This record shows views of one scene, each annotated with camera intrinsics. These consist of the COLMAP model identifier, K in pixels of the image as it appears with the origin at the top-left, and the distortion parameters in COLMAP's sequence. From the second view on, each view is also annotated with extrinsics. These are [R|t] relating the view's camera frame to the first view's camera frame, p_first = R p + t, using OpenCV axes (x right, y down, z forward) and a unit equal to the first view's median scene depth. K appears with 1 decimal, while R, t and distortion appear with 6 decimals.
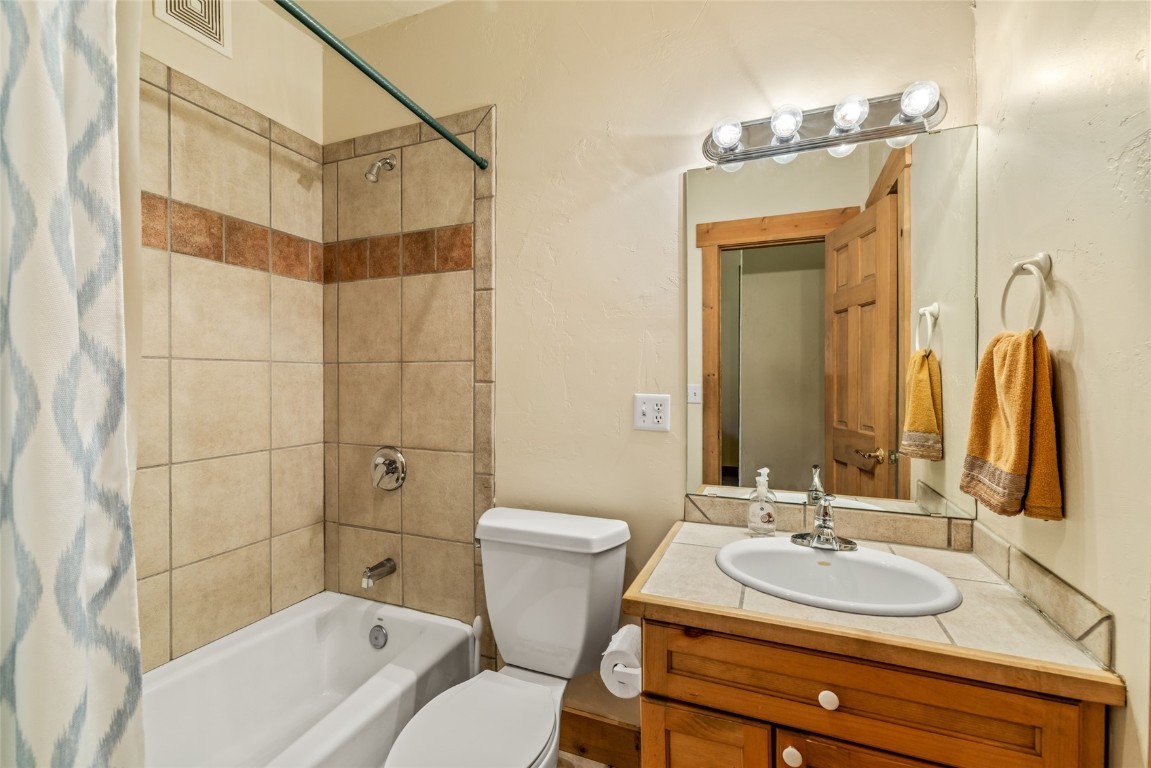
lens RADIAL K [[492.2, 0, 573.7], [0, 492.2, 384.1], [0, 0, 1]] dist [-0.003928, -0.000386]
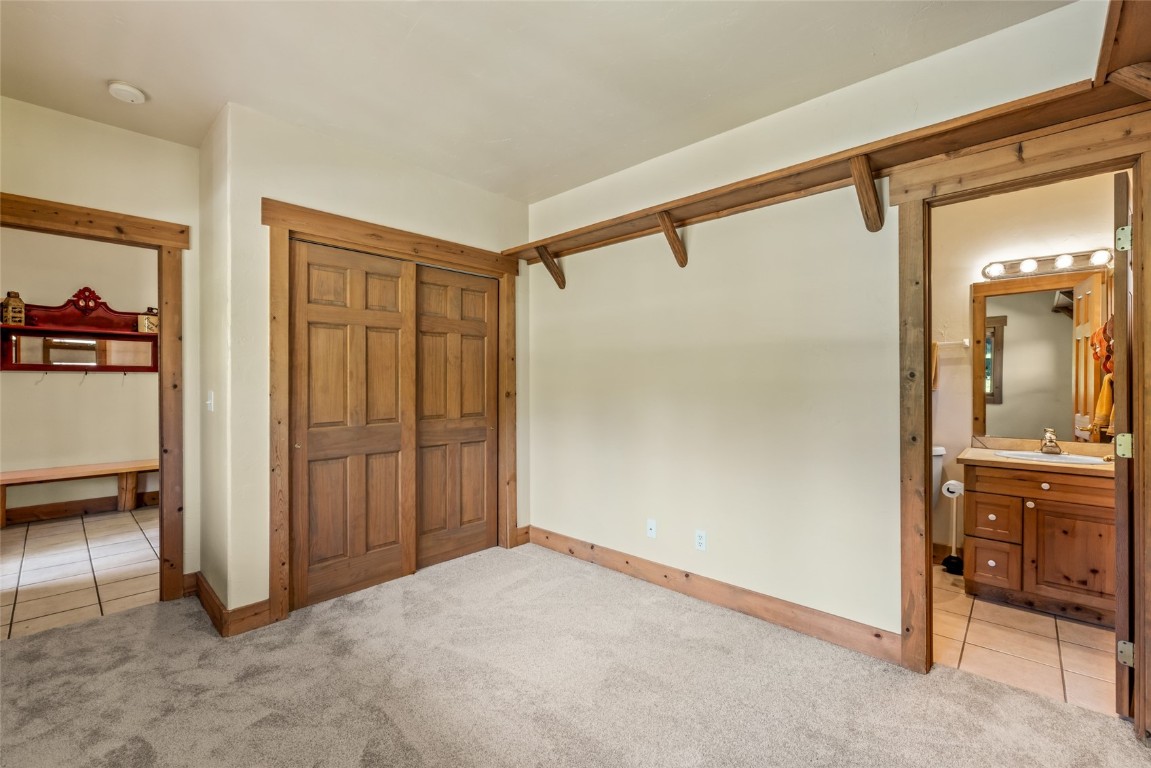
lens RADIAL K [[492.2, 0, 578.1], [0, 492.2, 381.7], [0, 0, 1]] dist [-0.003928, -0.000386]
pose [[0.935124, -0.003574, -0.354303, -0.818667], [-0.000998, 0.999919, -0.012723, 0.032973], [0.354320, 0.012251, 0.935044, -2.122057]]
